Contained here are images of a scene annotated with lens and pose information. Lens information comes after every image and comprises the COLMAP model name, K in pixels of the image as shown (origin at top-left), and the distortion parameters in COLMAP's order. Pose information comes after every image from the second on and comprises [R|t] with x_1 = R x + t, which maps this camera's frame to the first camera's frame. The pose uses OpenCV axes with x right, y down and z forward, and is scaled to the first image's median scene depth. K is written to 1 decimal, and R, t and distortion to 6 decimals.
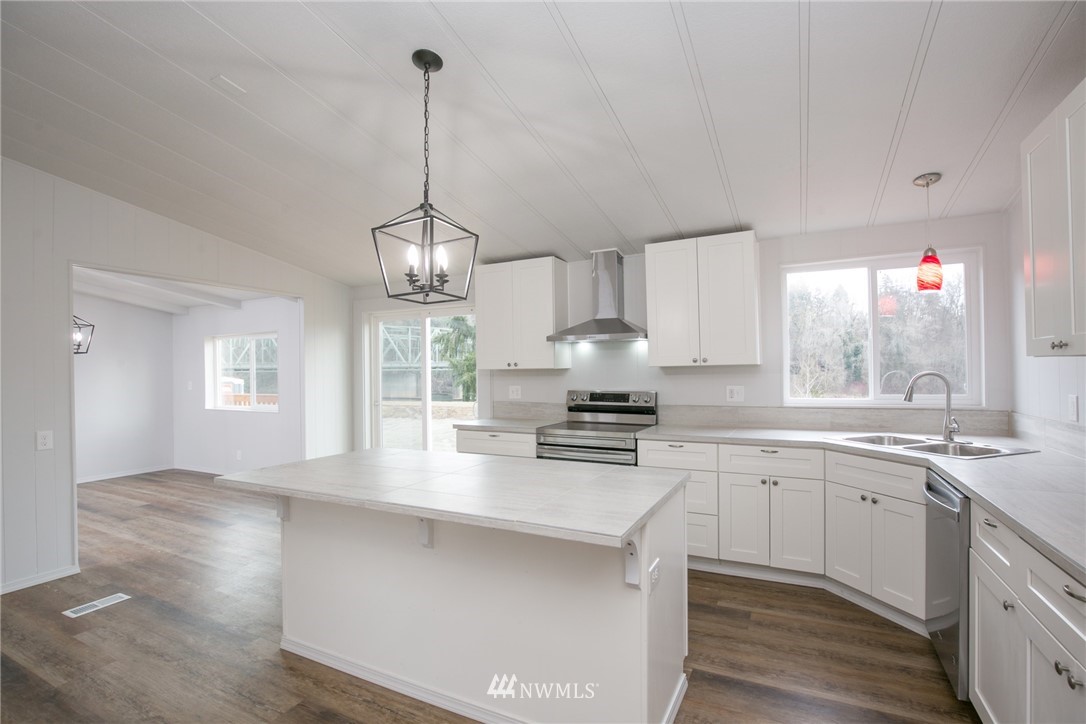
lens RADIAL K [[511.9, 0, 550.5], [0, 511.9, 364.0], [0, 0, 1]] dist [-0.019555, 0.000731]
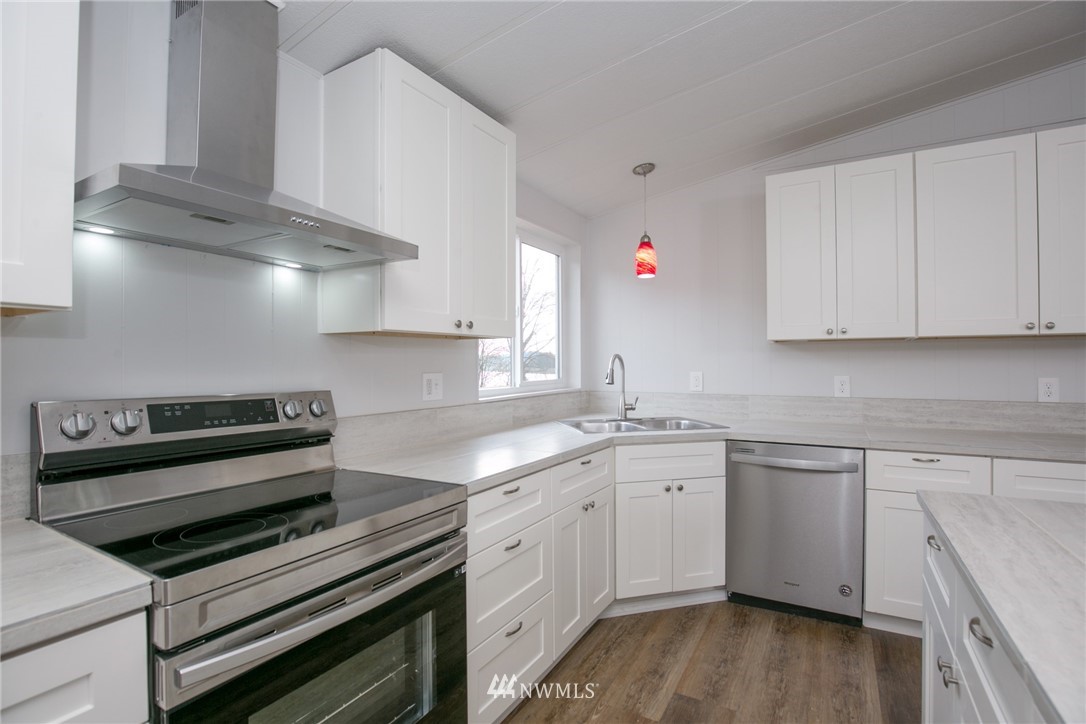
lens RADIAL K [[511.9, 0, 542.4], [0, 511.9, 364.3], [0, 0, 1]] dist [-0.019555, 0.000731]
pose [[0.063318, 0.012499, 0.997915, -0.224499], [-0.008813, 0.999890, -0.011965, 0.037757], [-0.997954, -0.008037, 0.063421, 0.830717]]
